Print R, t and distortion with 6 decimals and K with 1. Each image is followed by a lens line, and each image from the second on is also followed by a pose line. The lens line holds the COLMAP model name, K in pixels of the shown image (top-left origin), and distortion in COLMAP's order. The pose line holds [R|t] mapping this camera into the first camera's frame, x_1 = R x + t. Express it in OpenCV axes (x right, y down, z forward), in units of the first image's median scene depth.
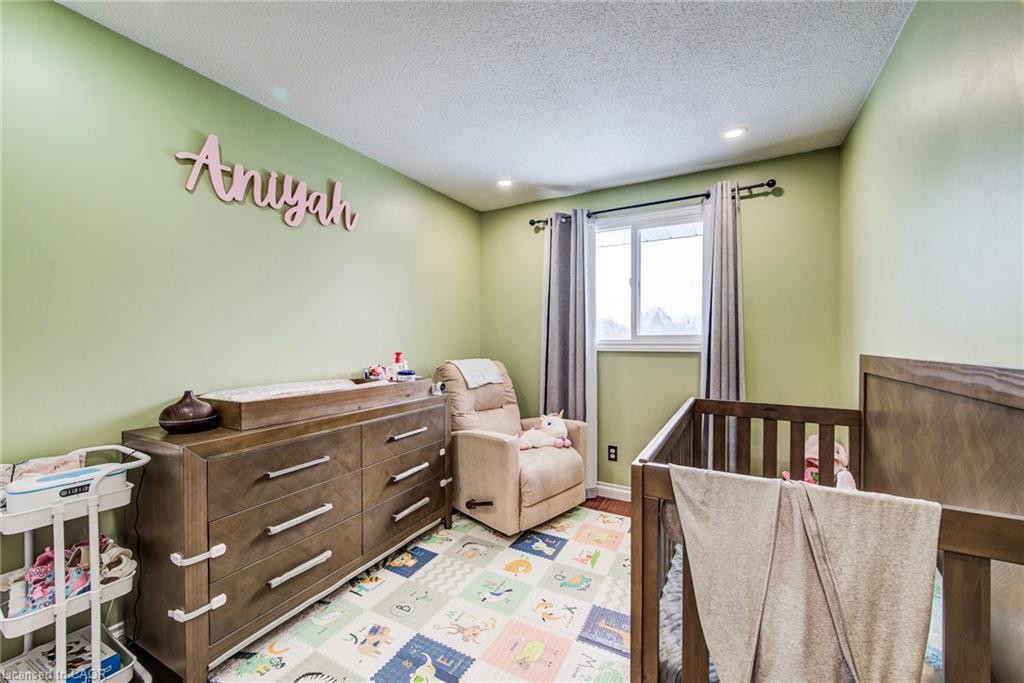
lens RADIAL K [[402.9, 0, 511.5], [0, 402.9, 341.6], [0, 0, 1]] dist [-0.010089, -0.000175]
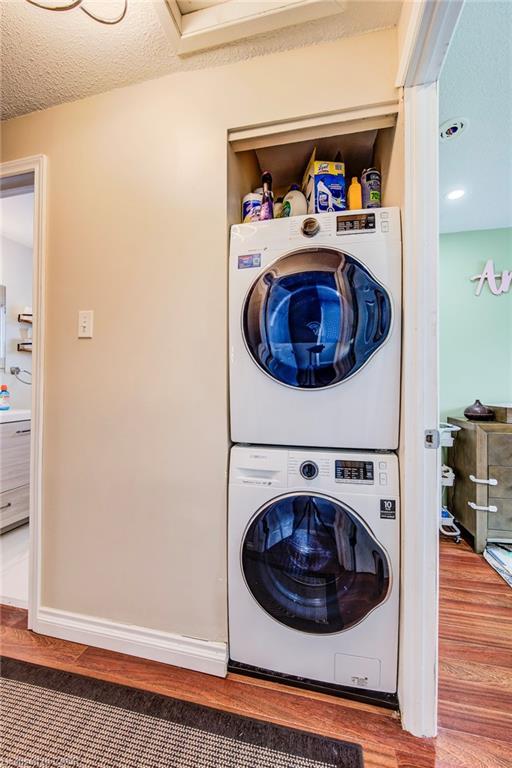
lens RADIAL K [[302.2, 0, 258.8], [0, 302.2, 384.4], [0, 0, 1]] dist [-0.010089, -0.000175]
pose [[0.272808, -0.006752, -0.962045, 0.326449], [-0.006300, 0.999941, -0.008805, 0.075931], [0.962048, 0.008463, 0.272749, -0.449992]]
